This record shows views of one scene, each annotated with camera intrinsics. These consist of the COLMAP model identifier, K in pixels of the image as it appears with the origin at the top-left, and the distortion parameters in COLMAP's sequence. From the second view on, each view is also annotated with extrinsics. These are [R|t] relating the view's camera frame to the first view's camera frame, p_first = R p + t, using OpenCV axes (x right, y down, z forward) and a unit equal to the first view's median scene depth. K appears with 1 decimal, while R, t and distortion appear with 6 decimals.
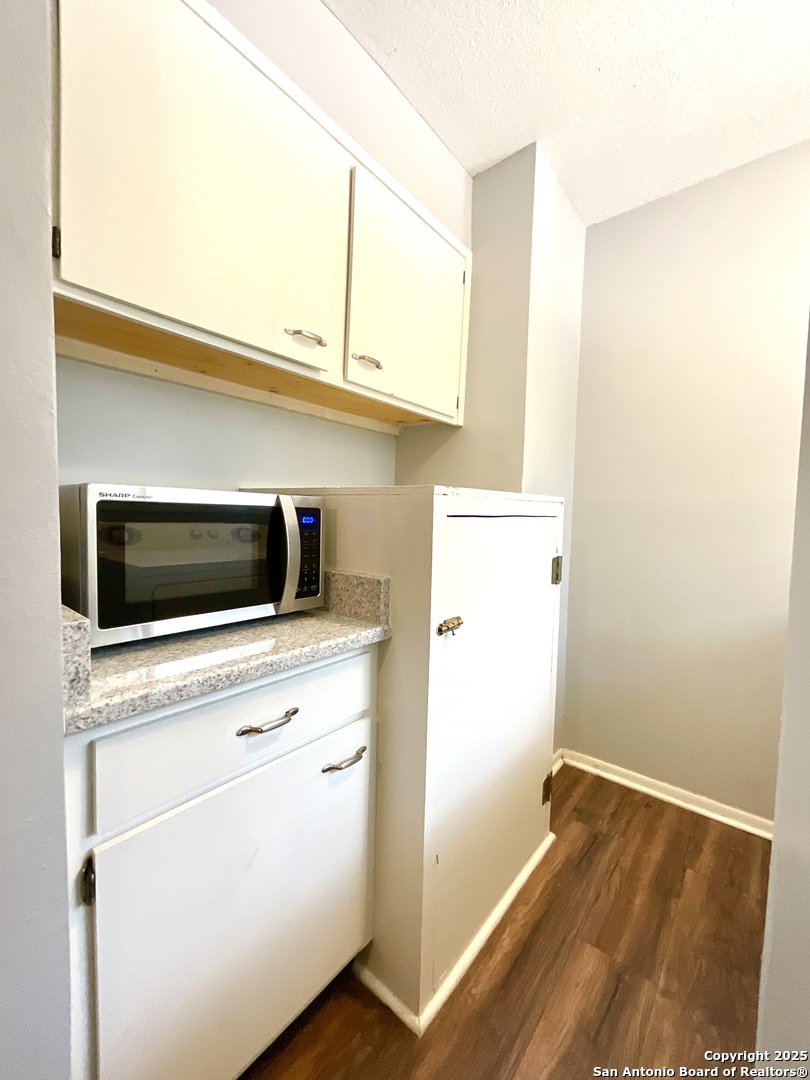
lens RADIAL K [[432.3, 0, 405.0], [0, 432.3, 540.0], [0, 0, 1]] dist [0.002416, 0.000254]
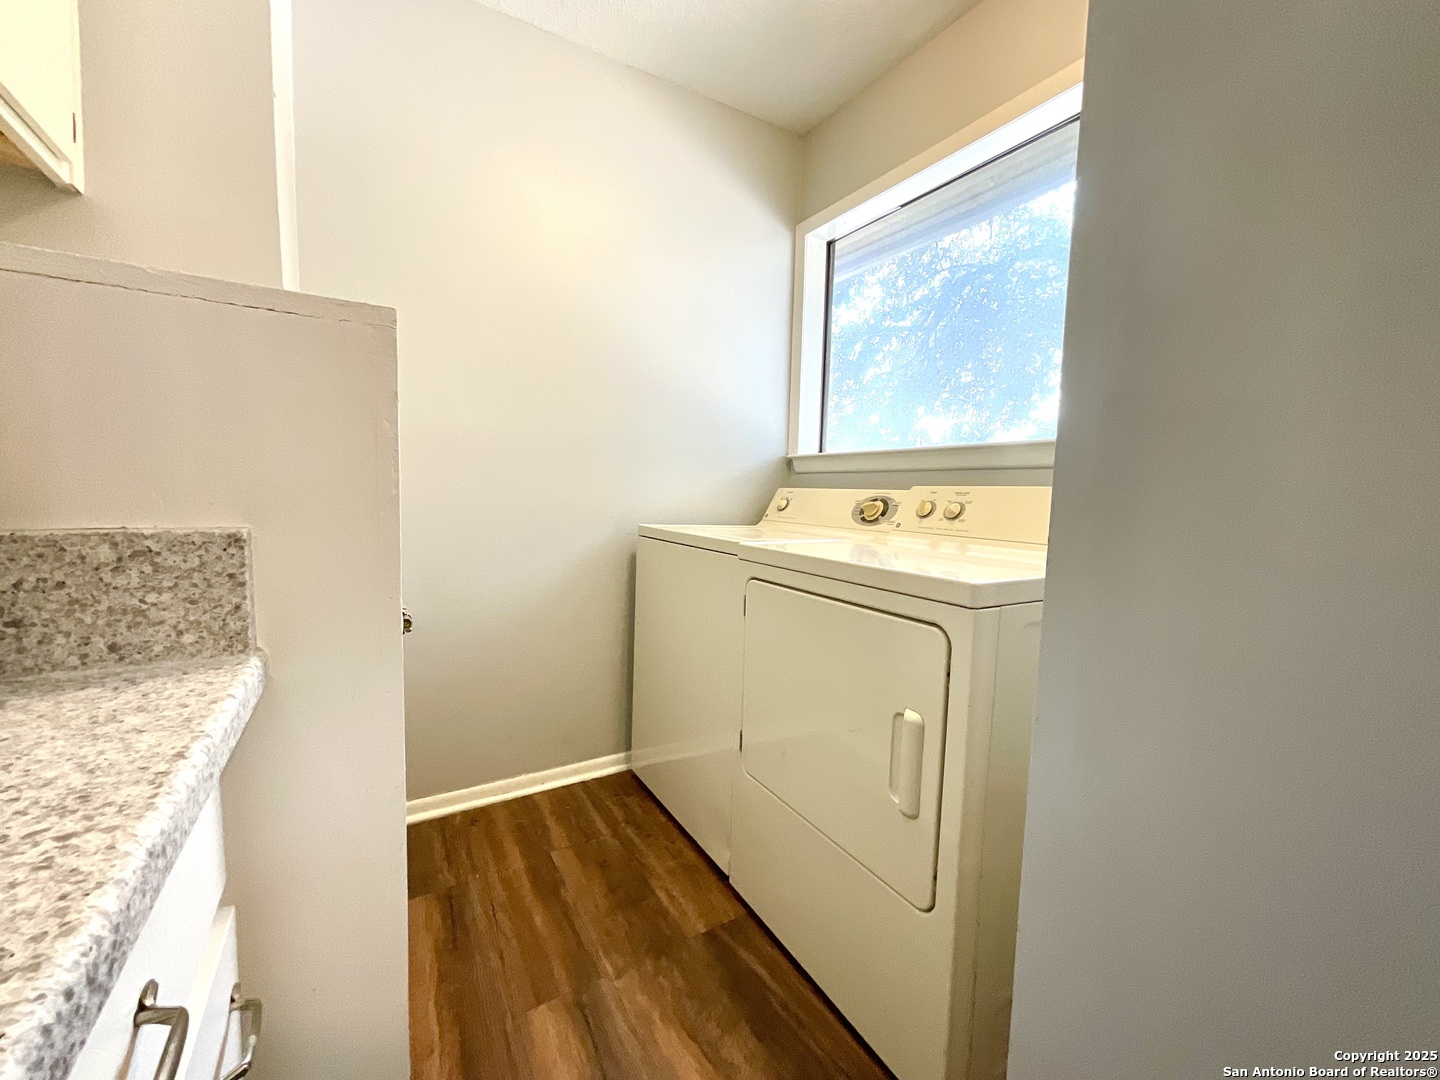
lens RADIAL K [[576.4, 0, 712.2], [0, 576.4, 542.4], [0, 0, 1]] dist [0.002416, 0.000254]
pose [[0.331839, -0.096747, 0.938362, -0.324812], [0.036581, 0.995298, 0.089681, 0.058534], [-0.942626, 0.004566, 0.333818, 0.376899]]
